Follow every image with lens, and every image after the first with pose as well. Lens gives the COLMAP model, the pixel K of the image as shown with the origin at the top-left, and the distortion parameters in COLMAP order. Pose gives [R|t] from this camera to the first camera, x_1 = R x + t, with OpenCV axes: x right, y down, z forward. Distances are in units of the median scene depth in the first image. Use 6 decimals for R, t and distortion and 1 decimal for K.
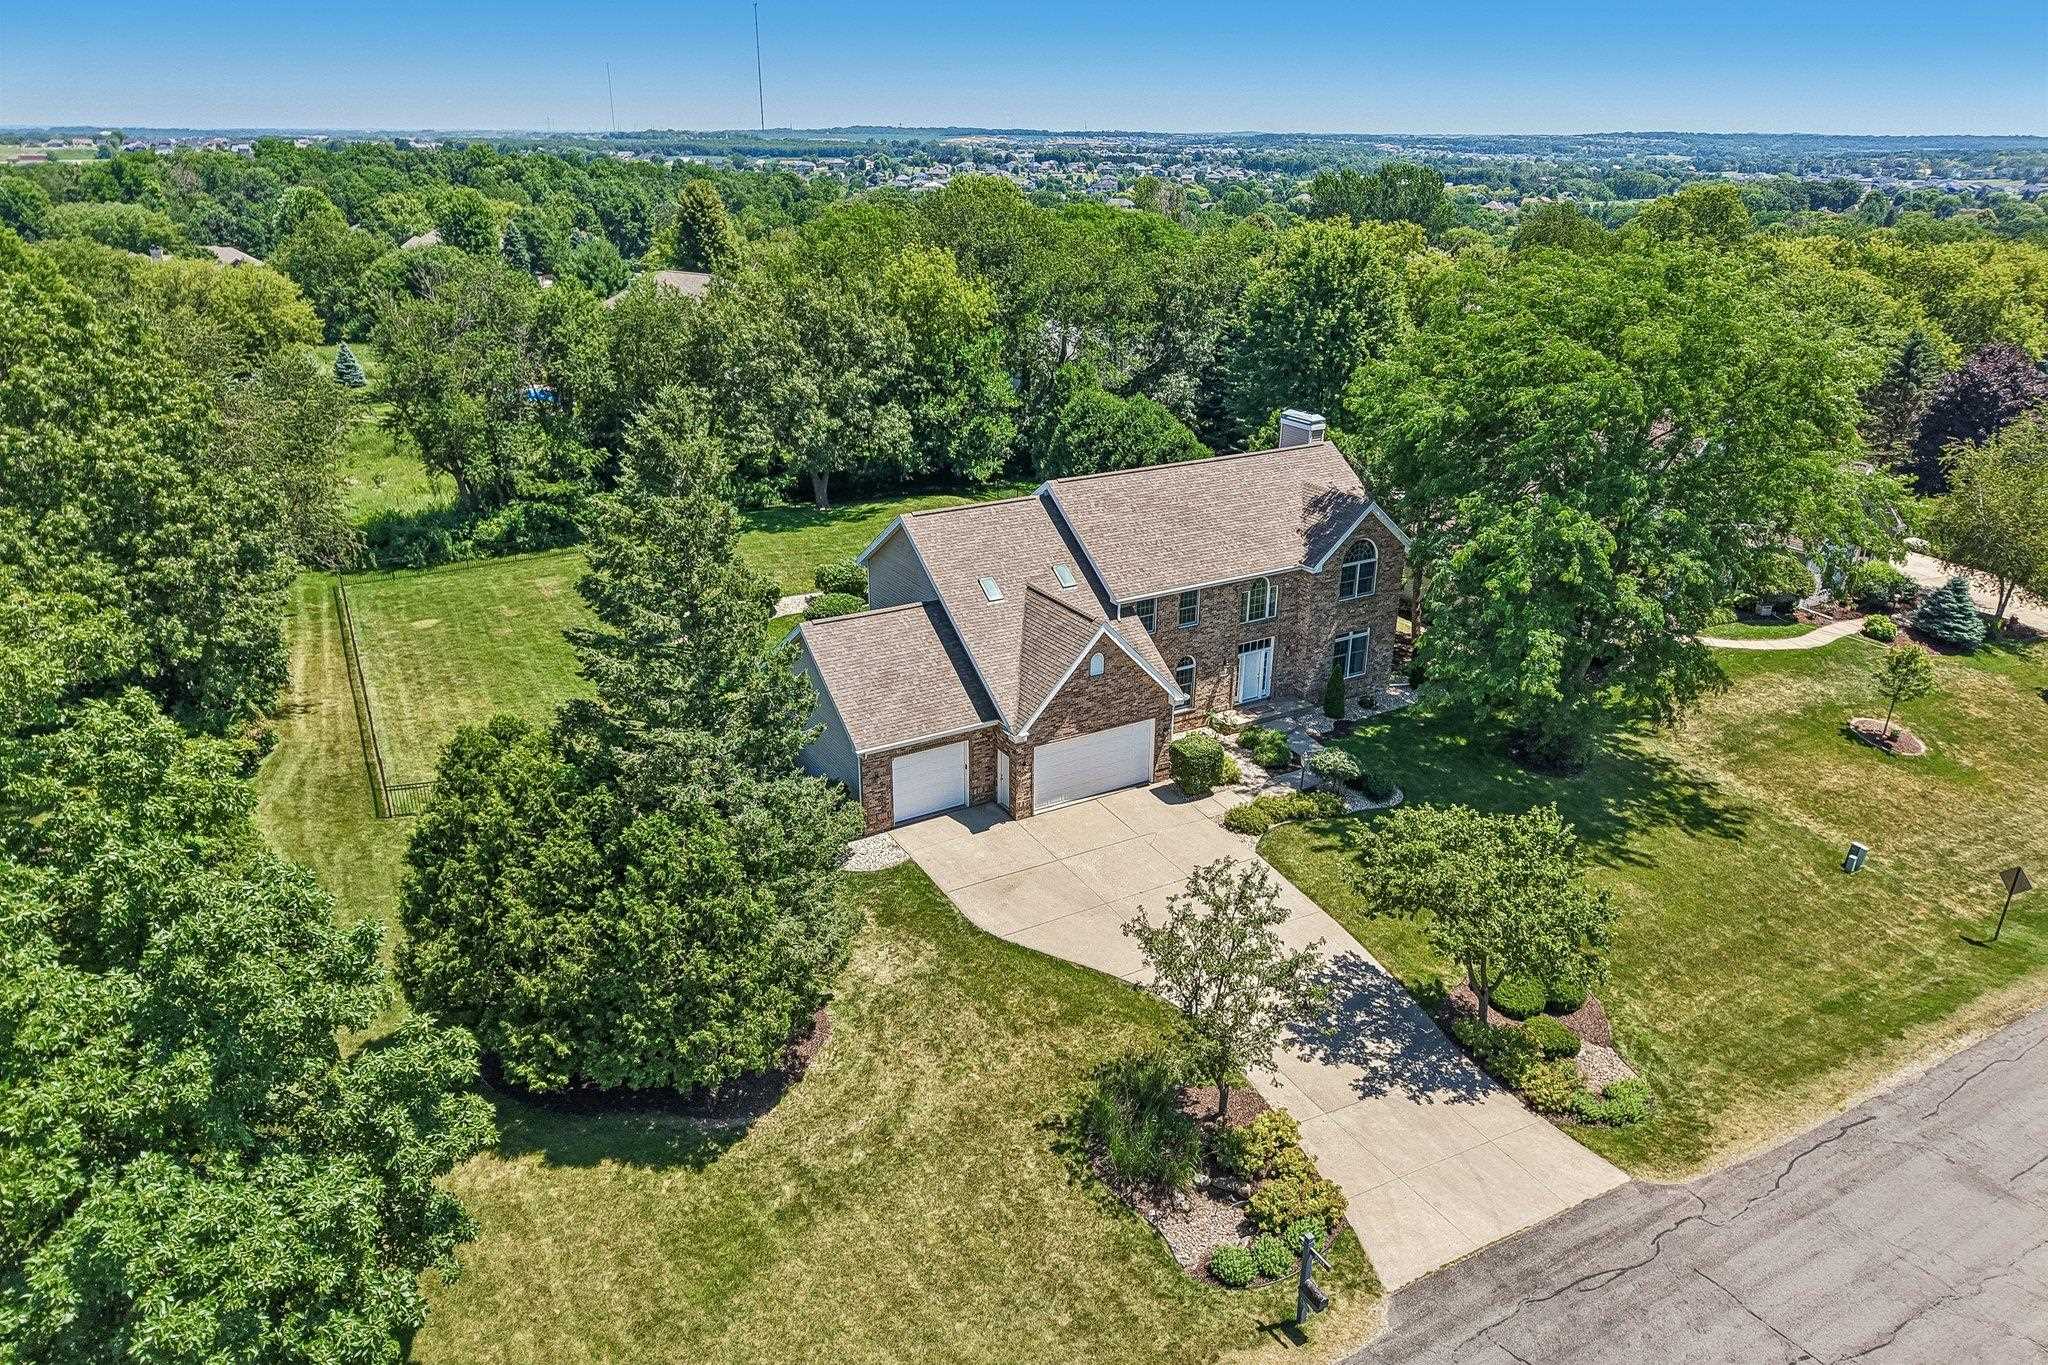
lens RADIAL K [[1407.7, 0, 1024.0], [0, 1407.7, 682.5], [0, 0, 1]] dist [0.004831, 0.000448]
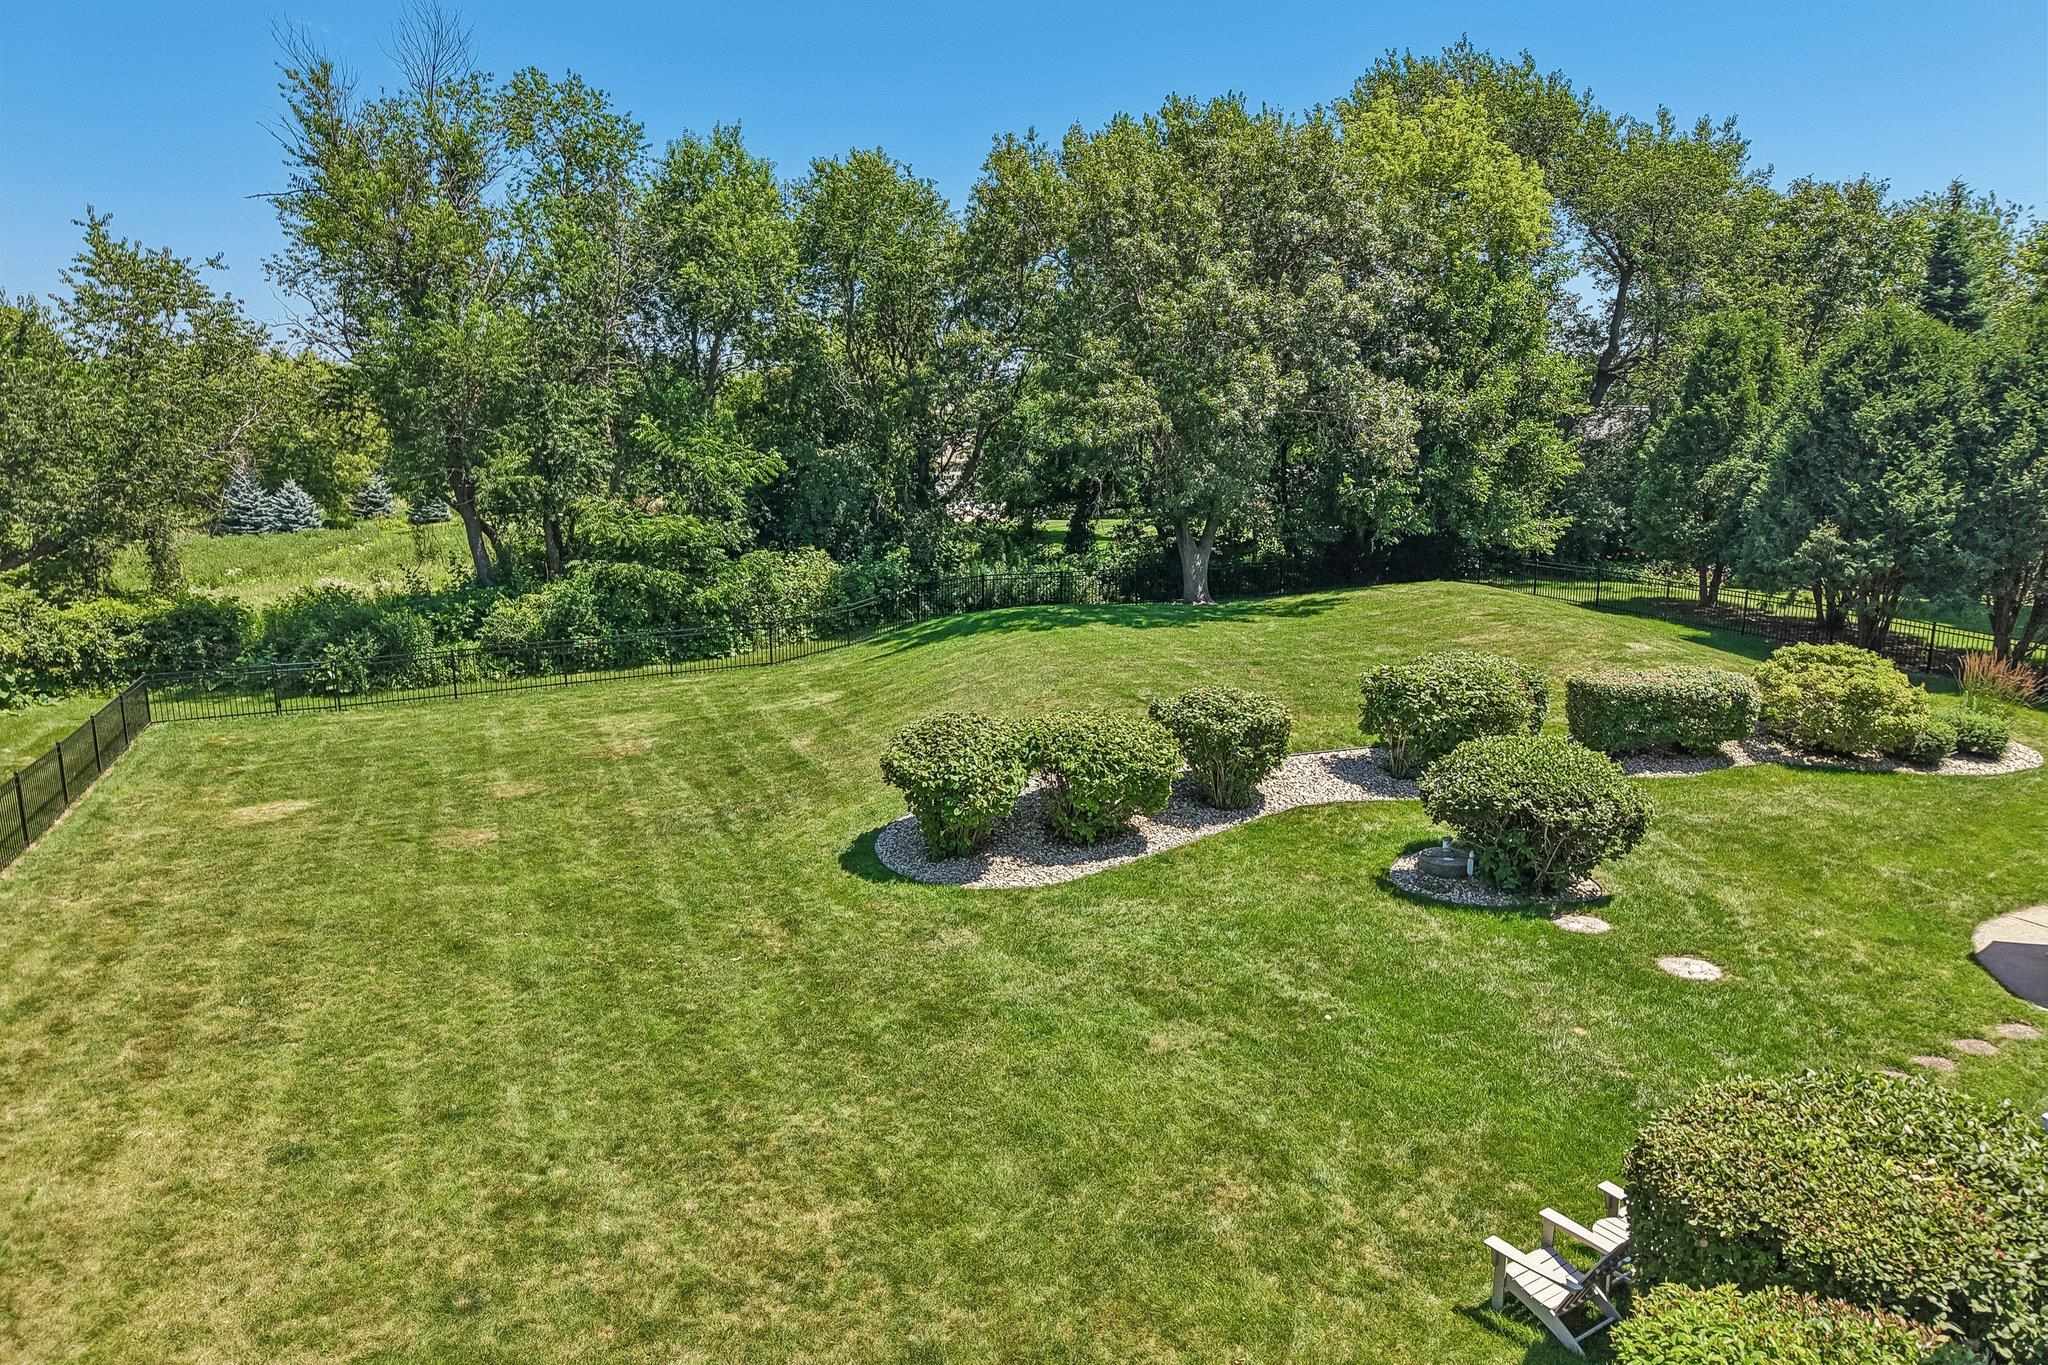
lens RADIAL K [[1354.2, 0, 1024.0], [0, 1354.2, 682.5], [0, 0, 1]] dist [0.010820, -0.014928]
pose [[0.995508, 0.015273, -0.093432, -0.178177], [-0.030247, 0.986487, -0.161022, -0.021980], [0.089711, 0.163125, 0.982518, 0.599087]]
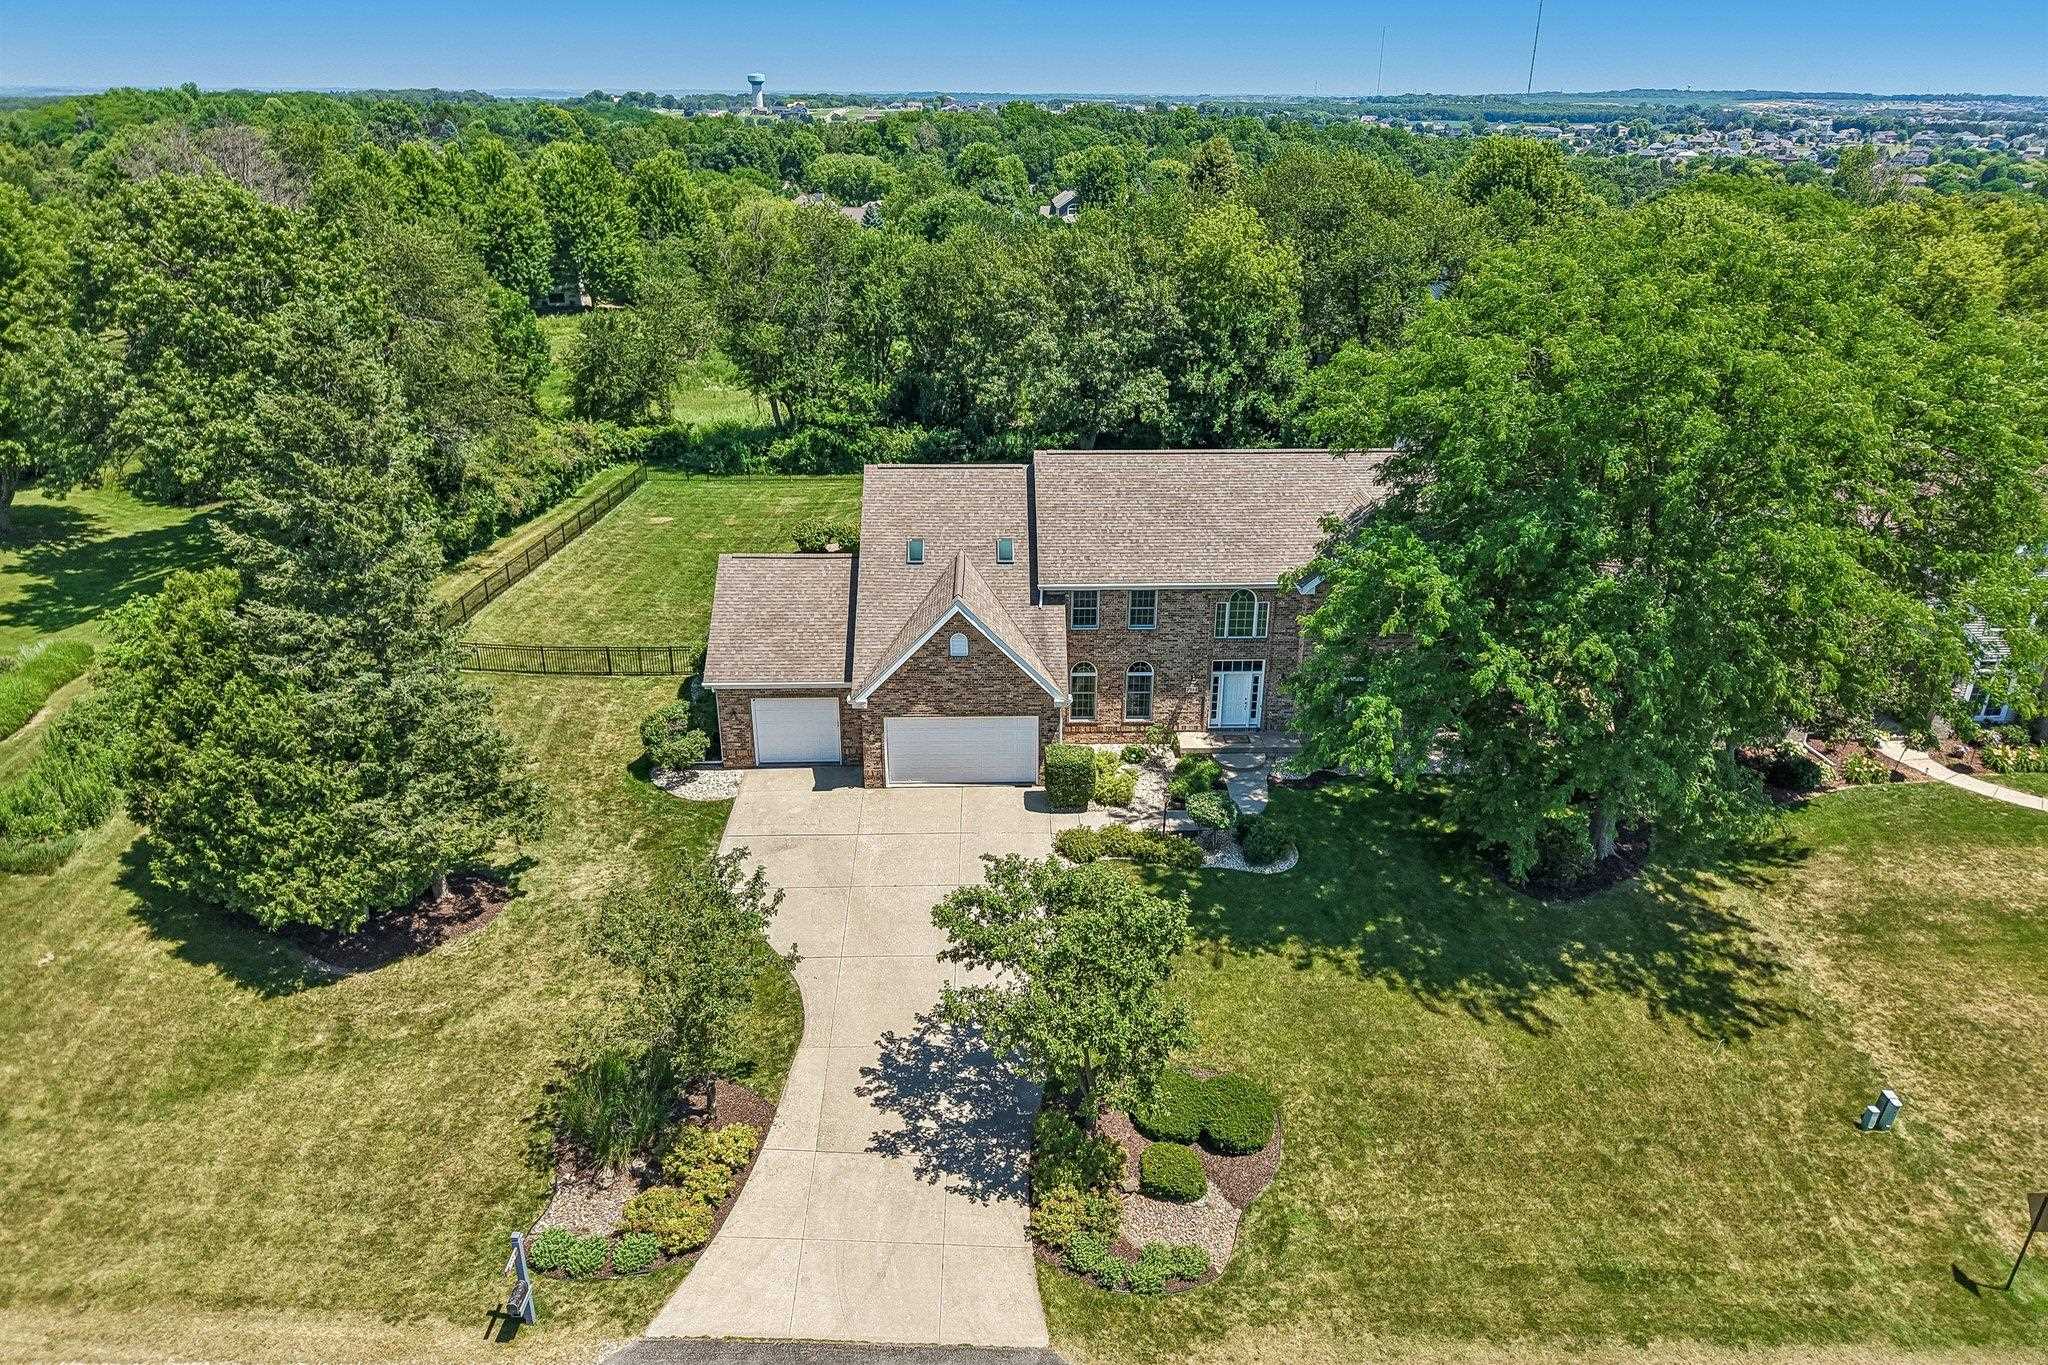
lens RADIAL K [[1407.7, 0, 1024.0], [0, 1407.7, 682.5], [0, 0, 1]] dist [0.004831, 0.000448]
pose [[0.870585, 0.189947, -0.453874, 0.327941], [-0.180287, 0.981468, 0.064933, -0.035854], [0.457797, 0.025298, 0.888697, 0.116226]]
